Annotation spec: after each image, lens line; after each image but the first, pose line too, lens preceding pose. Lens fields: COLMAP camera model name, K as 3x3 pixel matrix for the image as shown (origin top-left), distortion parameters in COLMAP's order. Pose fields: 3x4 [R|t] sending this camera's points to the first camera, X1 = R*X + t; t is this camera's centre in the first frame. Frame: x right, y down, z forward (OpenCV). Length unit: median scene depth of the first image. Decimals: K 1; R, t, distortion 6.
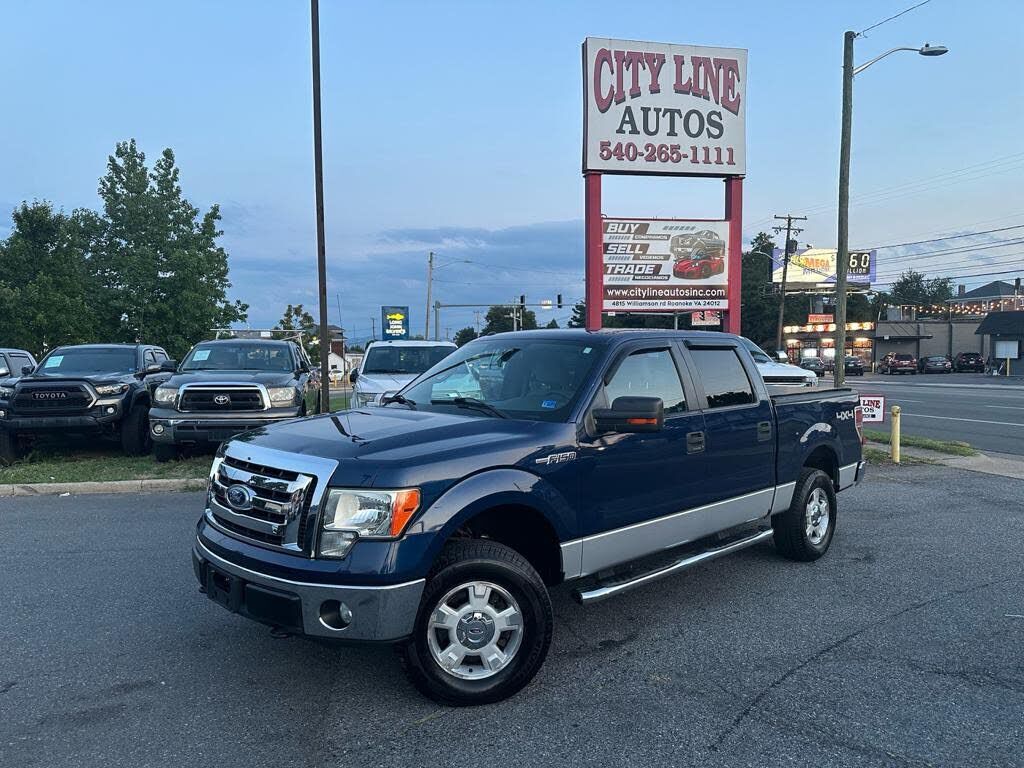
lens RADIAL K [[714.1, 0, 510.6], [0, 714.1, 391.3], [0, 0, 1]] dist [0.076759, -0.099216]
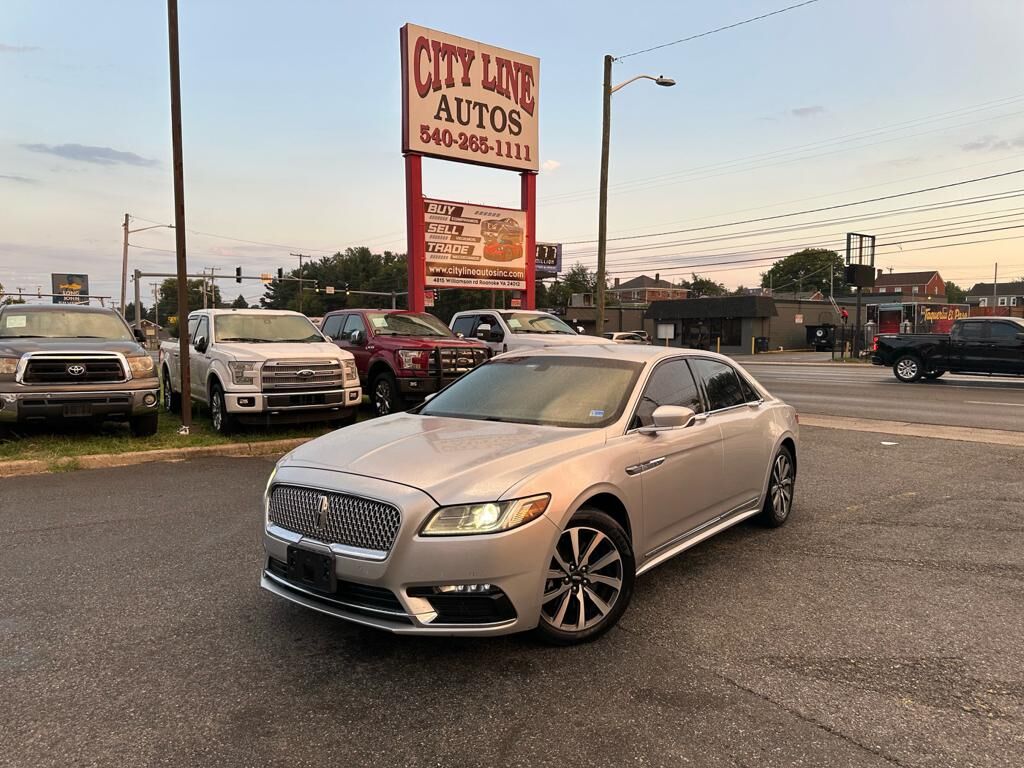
lens RADIAL K [[717.0, 0, 509.8], [0, 717.0, 387.6], [0, 0, 1]] dist [0.133591, -0.229267]
pose [[0.912746, -0.023454, 0.407855, -0.194919], [0.014953, 0.999600, 0.024019, 0.013669], [-0.408255, -0.015825, 0.912731, -0.029841]]
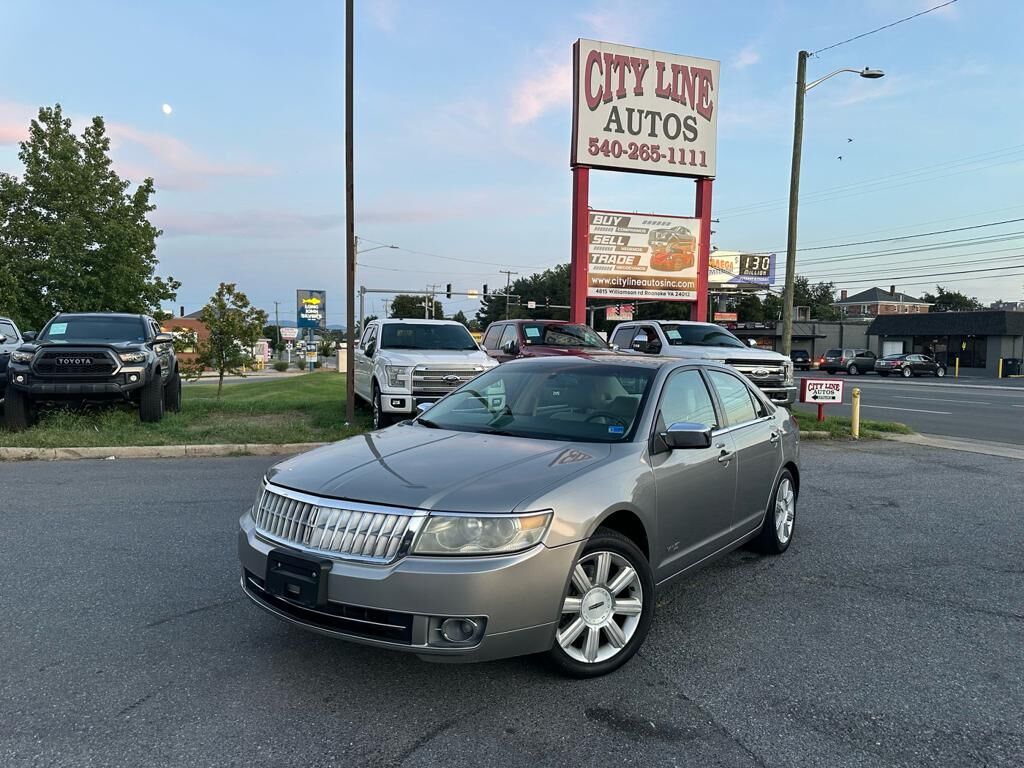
lens RADIAL K [[718.4, 0, 507.5], [0, 718.4, 389.2], [0, 0, 1]] dist [0.087420, -0.122077]
pose [[0.990858, 0.016742, 0.133864, -0.128917], [-0.017769, 0.999821, 0.006476, 0.018917], [-0.133732, -0.008796, 0.990979, -0.046045]]
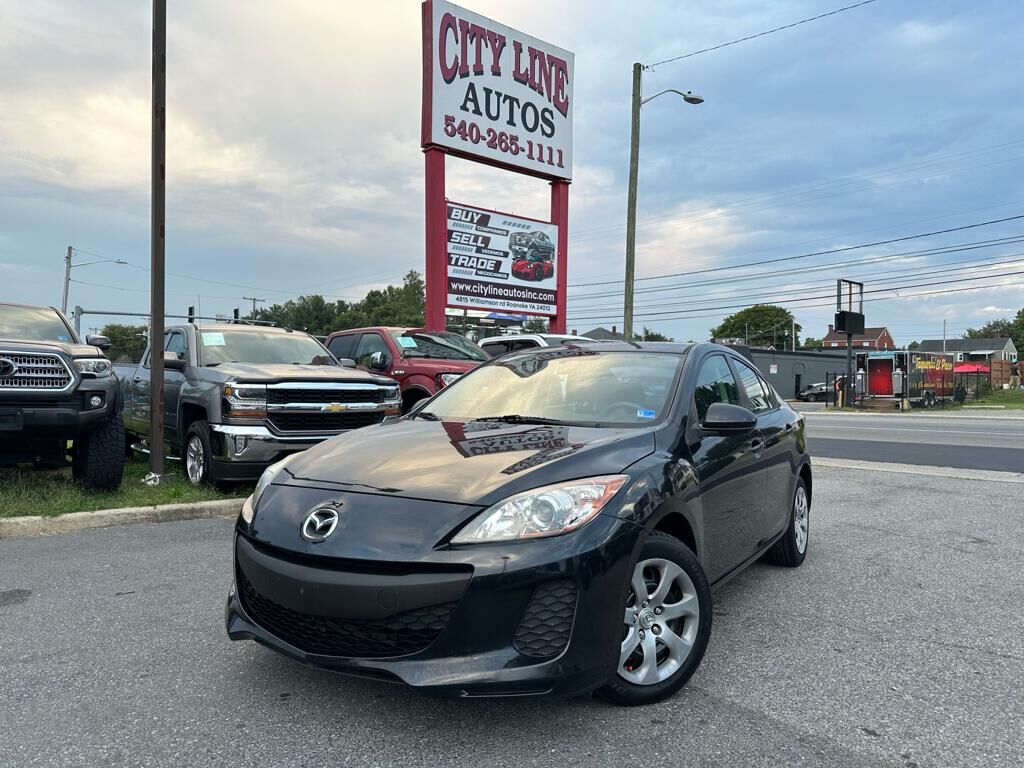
lens RADIAL K [[717.0, 0, 509.8], [0, 717.0, 387.6], [0, 0, 1]] dist [0.133591, -0.229267]
pose [[0.881879, 0.015245, 0.471229, -0.216197], [0.008178, 0.998832, -0.047619, 0.030217], [-0.471405, 0.045848, 0.880724, 0.187227]]
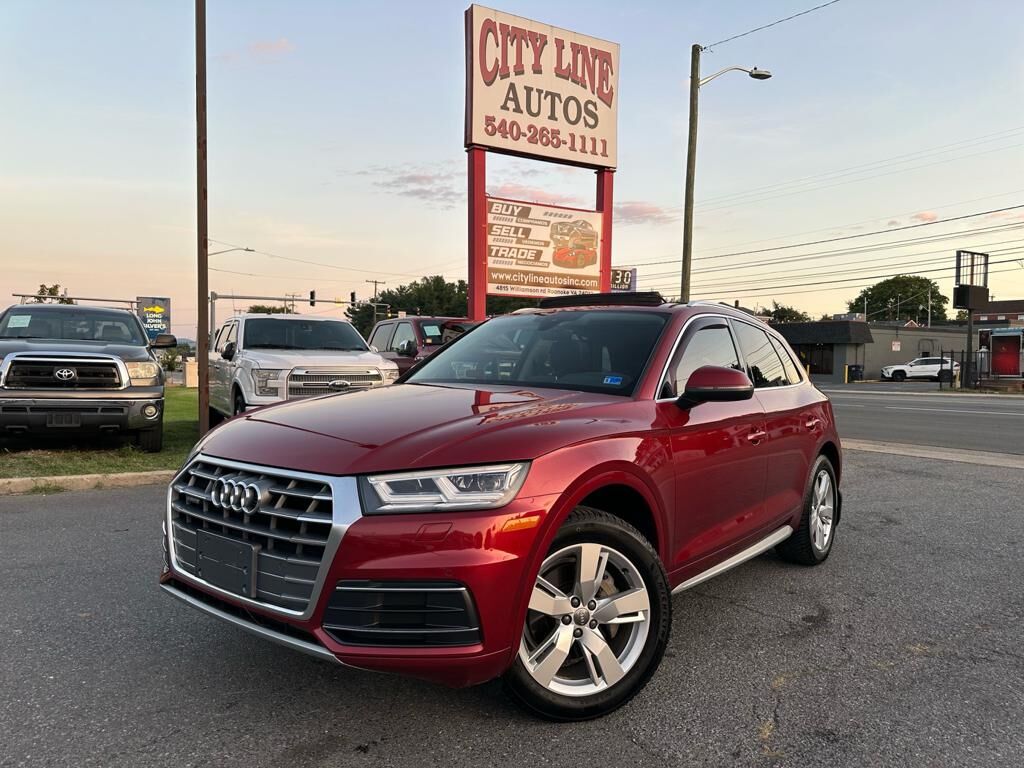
lens RADIAL K [[717.0, 0, 509.8], [0, 717.0, 387.6], [0, 0, 1]] dist [0.133591, -0.229267]
pose [[0.948663, 0.004959, 0.316249, -0.142811], [0.000113, 0.999872, -0.016019, 0.026146], [-0.316288, 0.015232, 0.948541, 0.084962]]
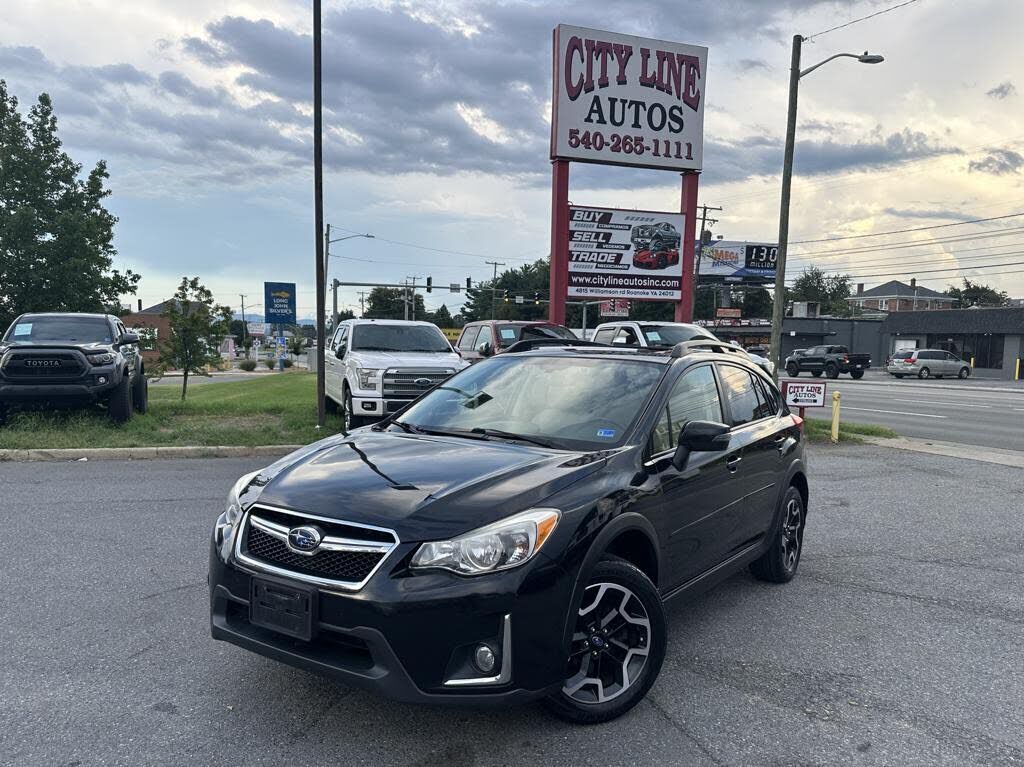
lens RADIAL K [[783.0, 0, 500.4], [0, 783.0, 422.7], [0, 0, 1]] dist [0.091793, -0.128696]
pose [[0.990027, 0.013237, 0.140254, -0.120806], [-0.020021, 0.998691, 0.047070, 0.016592], [-0.139447, -0.049409, 0.988996, -0.110702]]
